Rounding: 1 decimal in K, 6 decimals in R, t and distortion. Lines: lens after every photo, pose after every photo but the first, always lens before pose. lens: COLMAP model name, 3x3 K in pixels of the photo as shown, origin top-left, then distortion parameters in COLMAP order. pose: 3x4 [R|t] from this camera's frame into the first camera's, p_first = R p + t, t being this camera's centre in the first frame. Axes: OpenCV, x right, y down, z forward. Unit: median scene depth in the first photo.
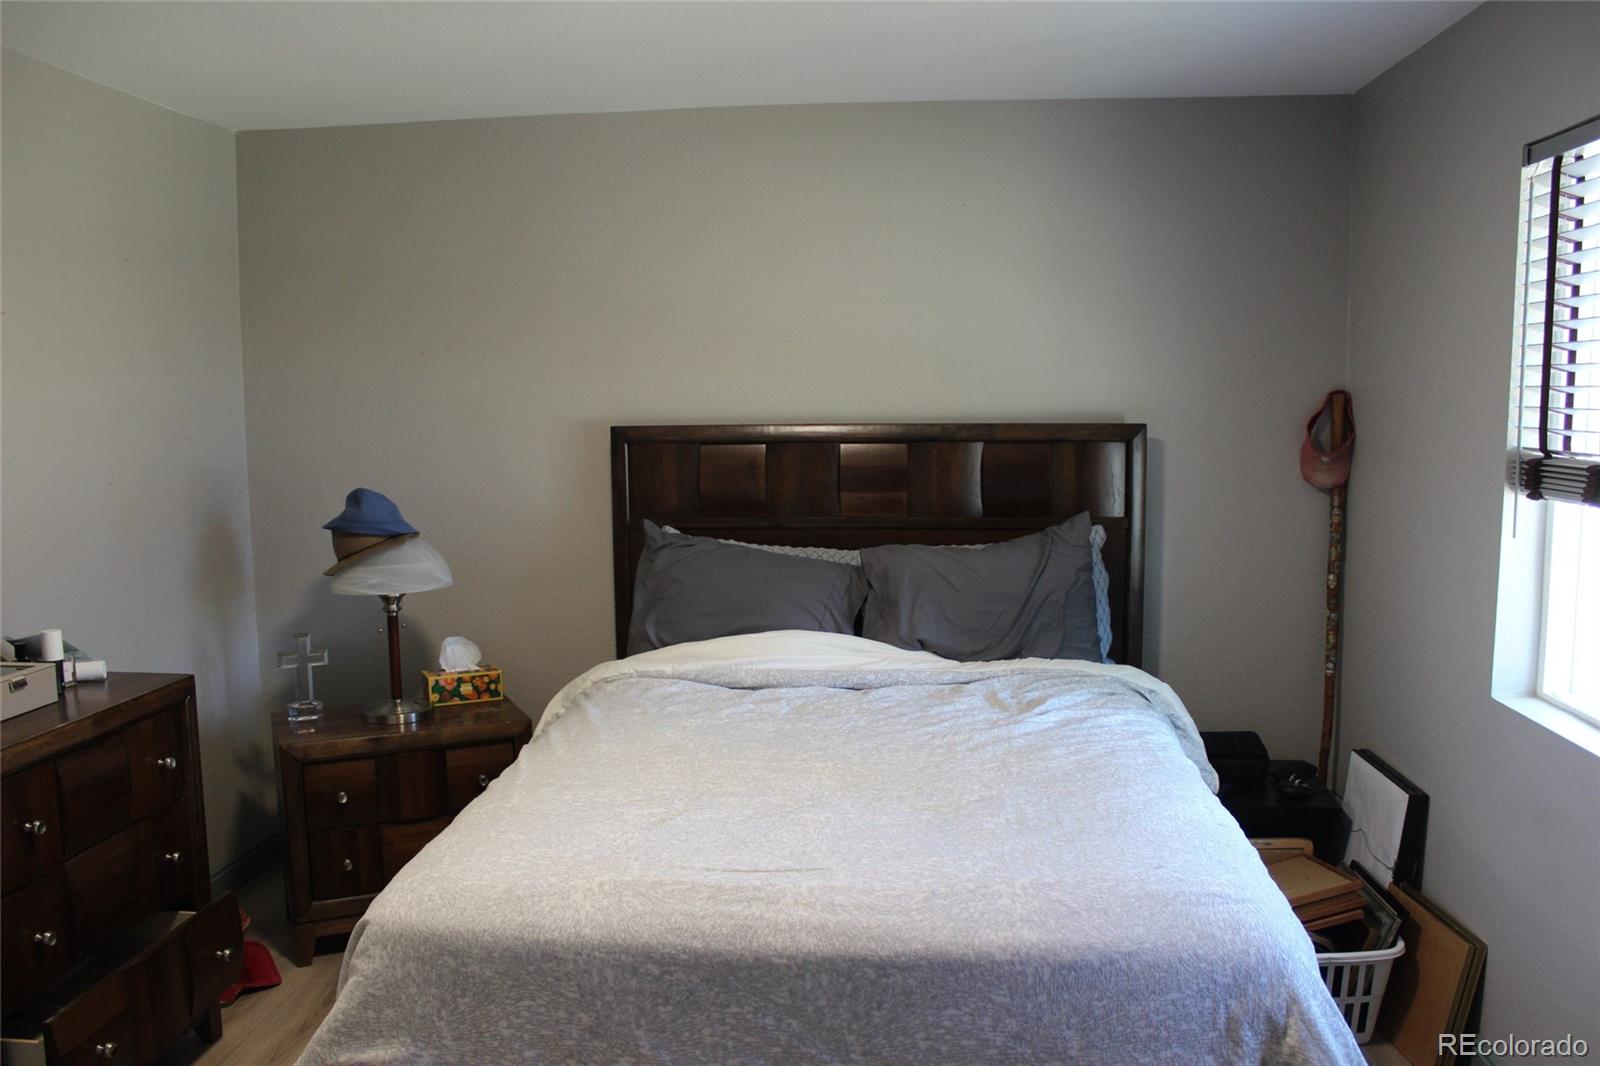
lens RADIAL K [[1304.2, 0, 800.9], [0, 1304.2, 568.3], [0, 0, 1]] dist [-0.157519, 0.124478]
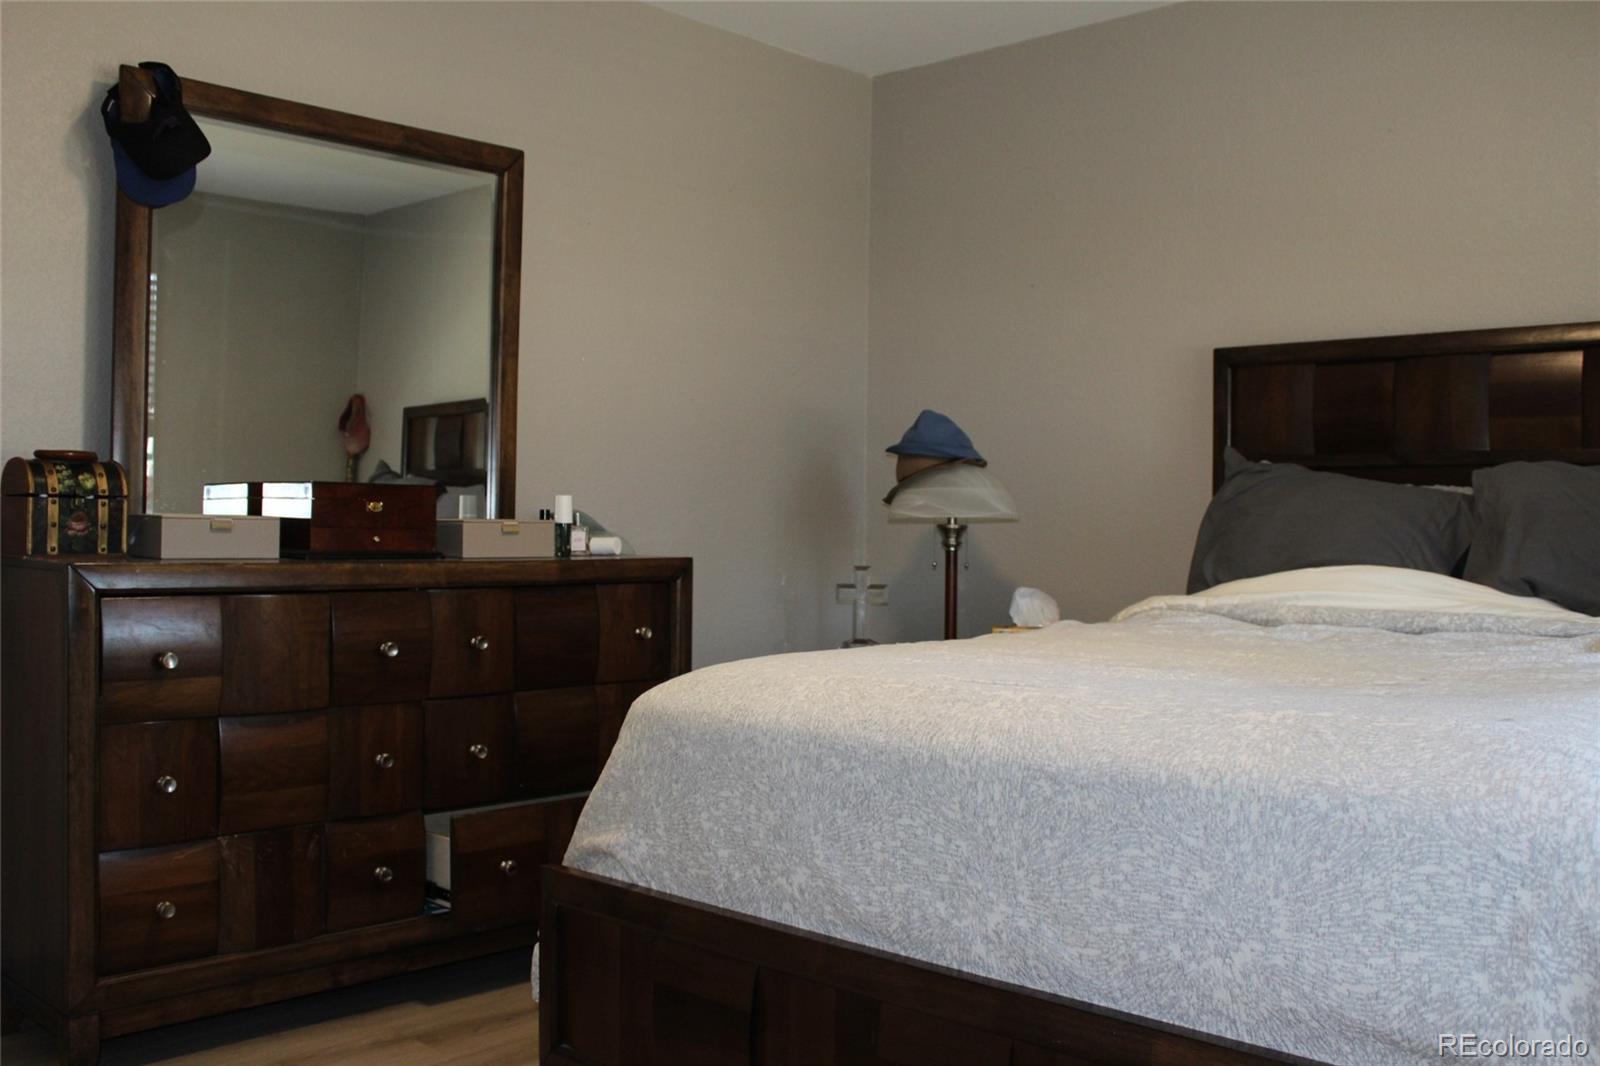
lens RADIAL K [[1504.2, 0, 800.0], [0, 1504.2, 533.0], [0, 0, 1]] dist [-0.156889, 0.159862]
pose [[0.795494, 0.022368, -0.605548, 0.468659], [-0.096593, 0.991221, -0.090278, 0.253541], [0.598213, 0.130307, 0.790671, 0.177395]]
